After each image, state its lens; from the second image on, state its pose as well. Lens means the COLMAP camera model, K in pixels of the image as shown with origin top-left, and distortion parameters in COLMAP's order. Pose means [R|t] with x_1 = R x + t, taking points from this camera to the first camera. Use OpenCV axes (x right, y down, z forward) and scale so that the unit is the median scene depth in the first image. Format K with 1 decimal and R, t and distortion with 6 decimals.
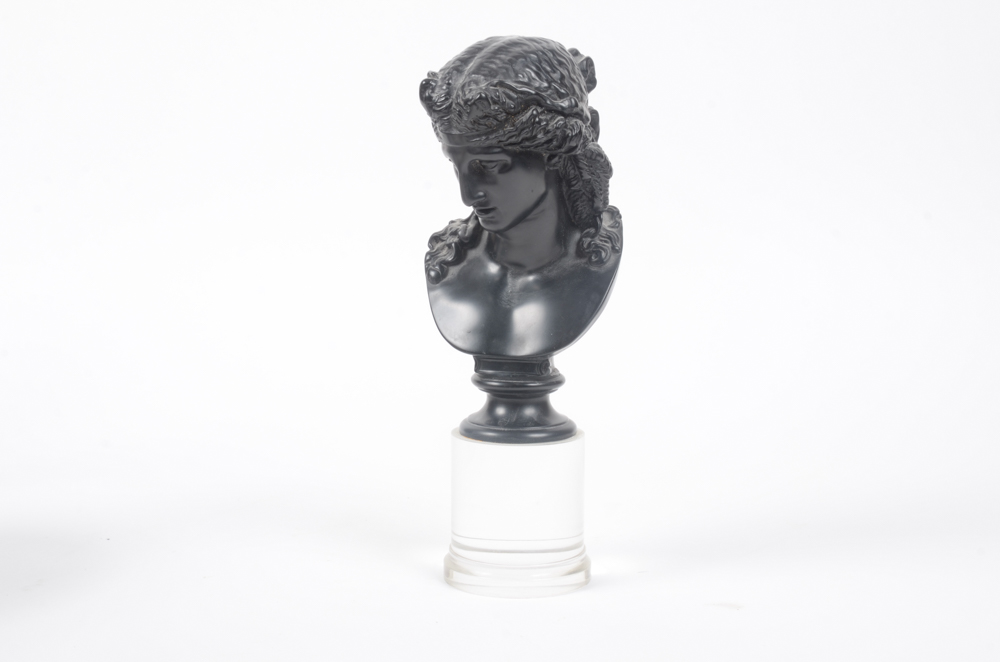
lens RADIAL K [[1687.6, 0, 501.1], [0, 1687.6, 333.0], [0, 0, 1]] dist [0.109827, 0.000000]
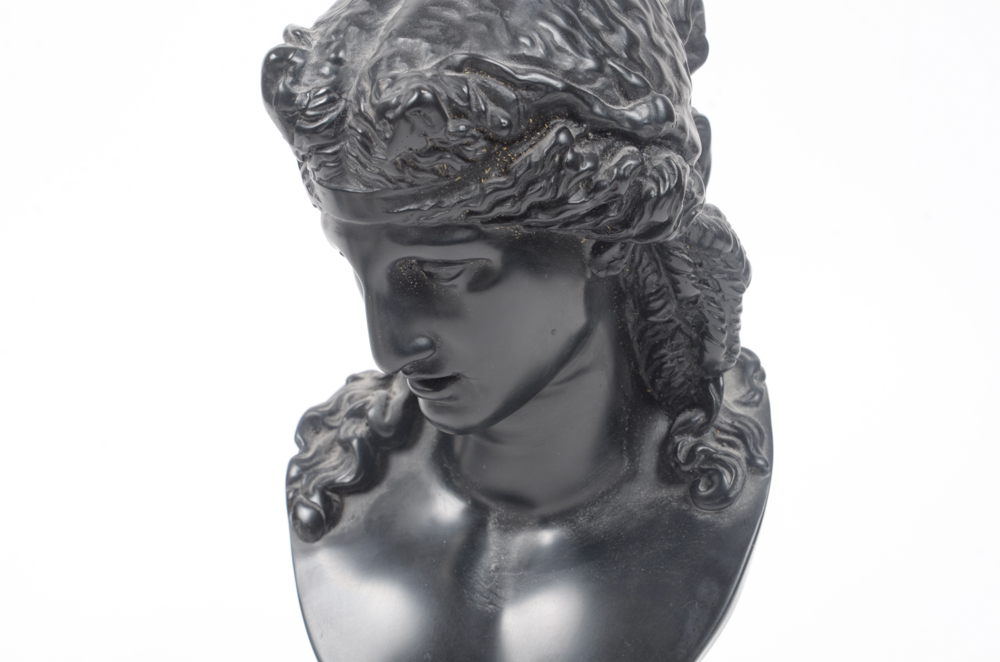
lens RADIAL K [[2125.9, 0, 495.2], [0, 2125.9, 333.2], [0, 0, 1]] dist [0.040967, 0.000000]
pose [[0.999843, -0.000079, 0.017725, -0.003599], [-0.000302, 0.999769, 0.021498, -0.092358], [-0.017723, -0.021500, 0.999612, 0.497031]]
